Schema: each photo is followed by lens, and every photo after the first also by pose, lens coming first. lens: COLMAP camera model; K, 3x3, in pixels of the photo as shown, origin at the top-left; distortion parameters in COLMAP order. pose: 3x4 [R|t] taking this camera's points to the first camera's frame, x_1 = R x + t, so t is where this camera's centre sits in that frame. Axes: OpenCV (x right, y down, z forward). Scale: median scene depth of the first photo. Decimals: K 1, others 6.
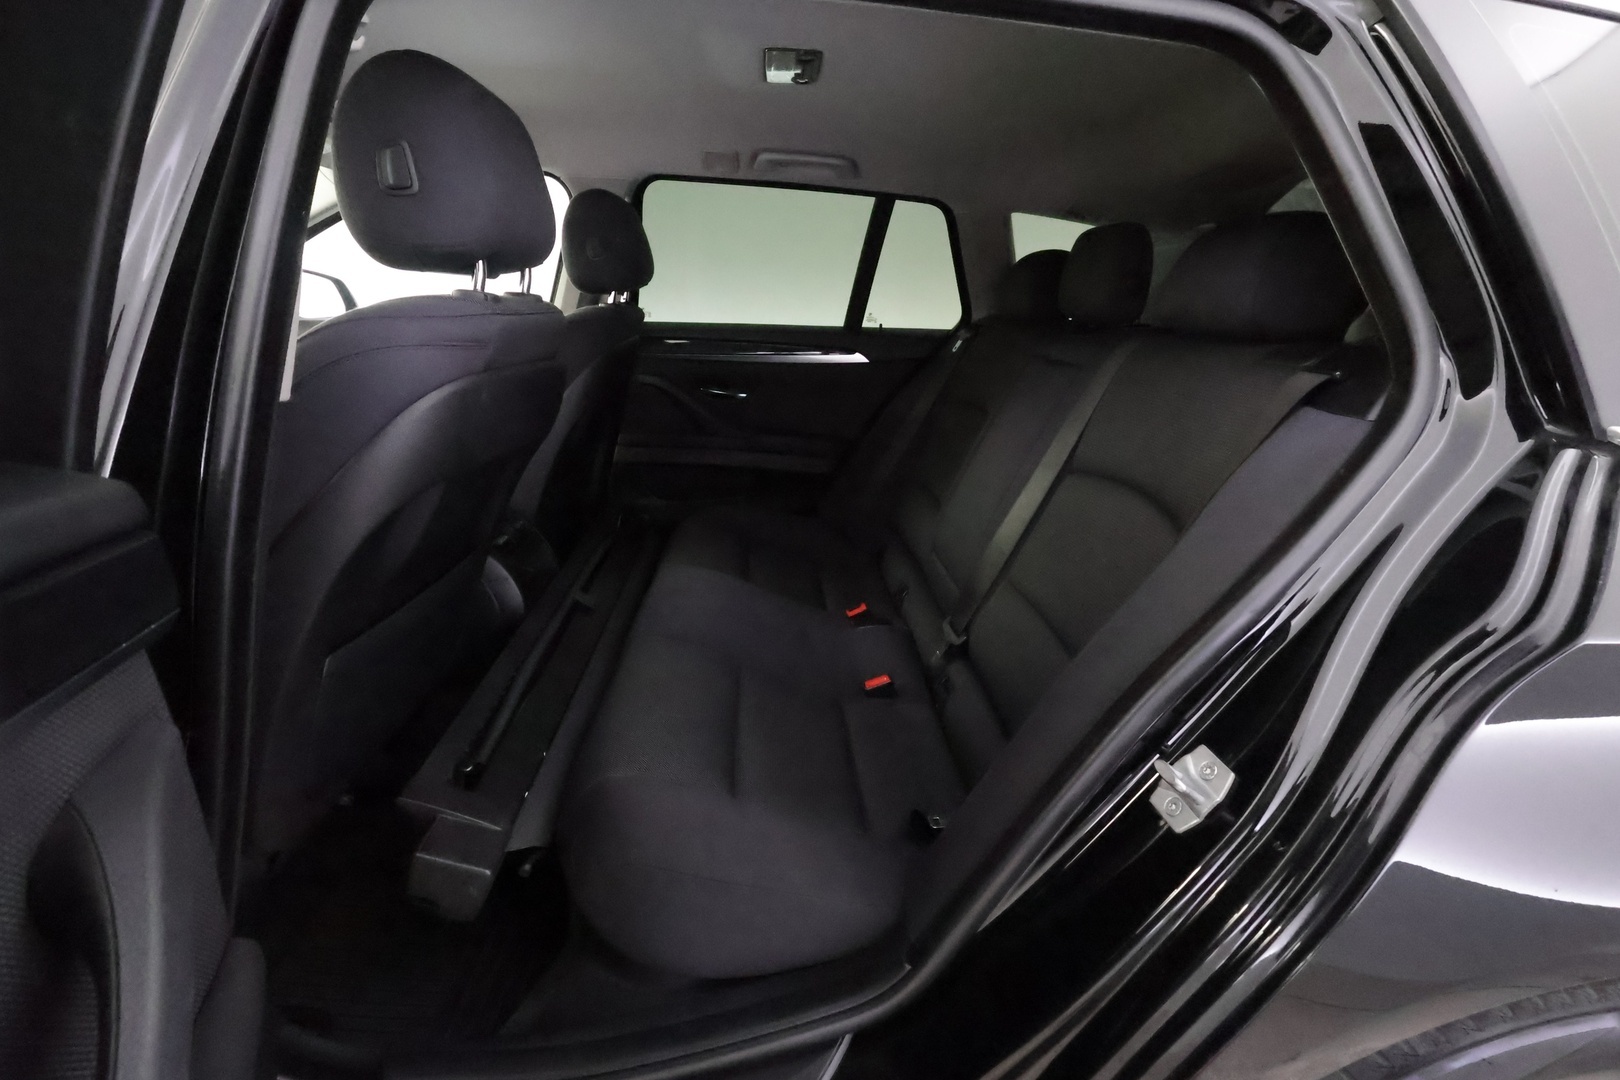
lens RADIAL K [[746.8, 0, 795.9], [0, 746.8, 539.2], [0, 0, 1]] dist [-0.000614, -0.000128]
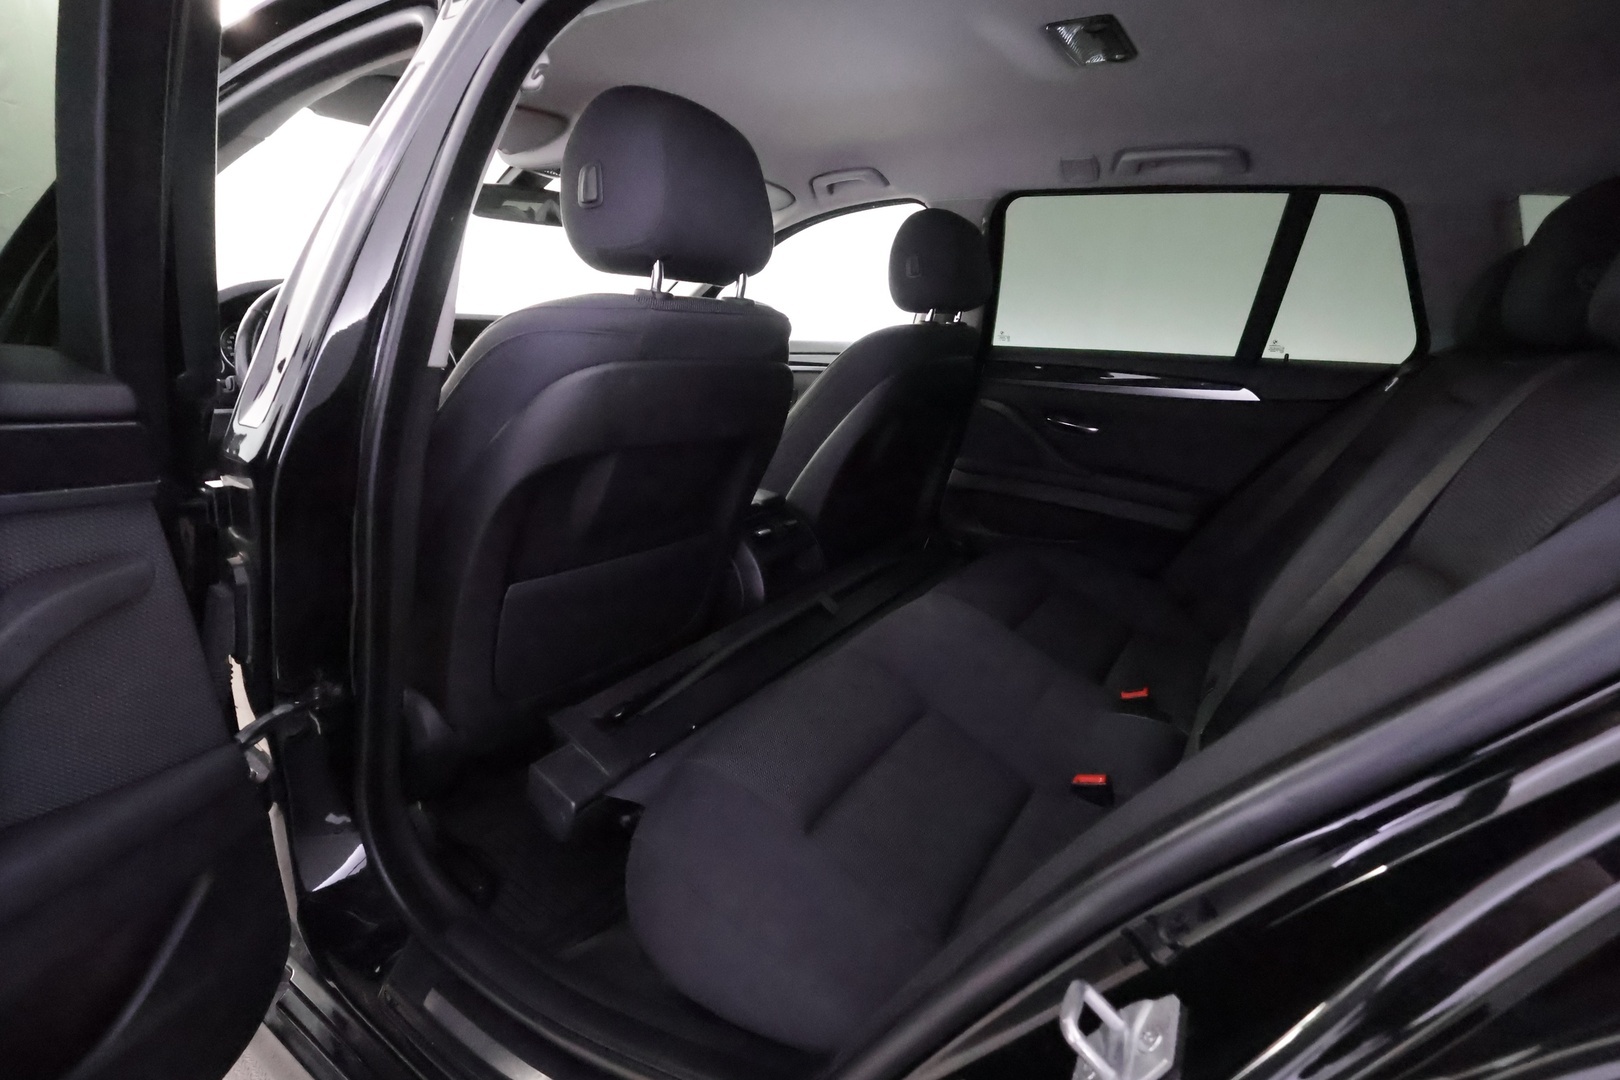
lens RADIAL K [[746.8, 0, 805.8], [0, 746.8, 539.9], [0, 0, 1]] dist [-0.000614, -0.000128]
pose [[0.810215, 0.165177, -0.562378, 0.203420], [-0.192749, 0.981192, 0.010495, -0.008630], [0.553534, 0.099894, 0.826814, 0.104957]]
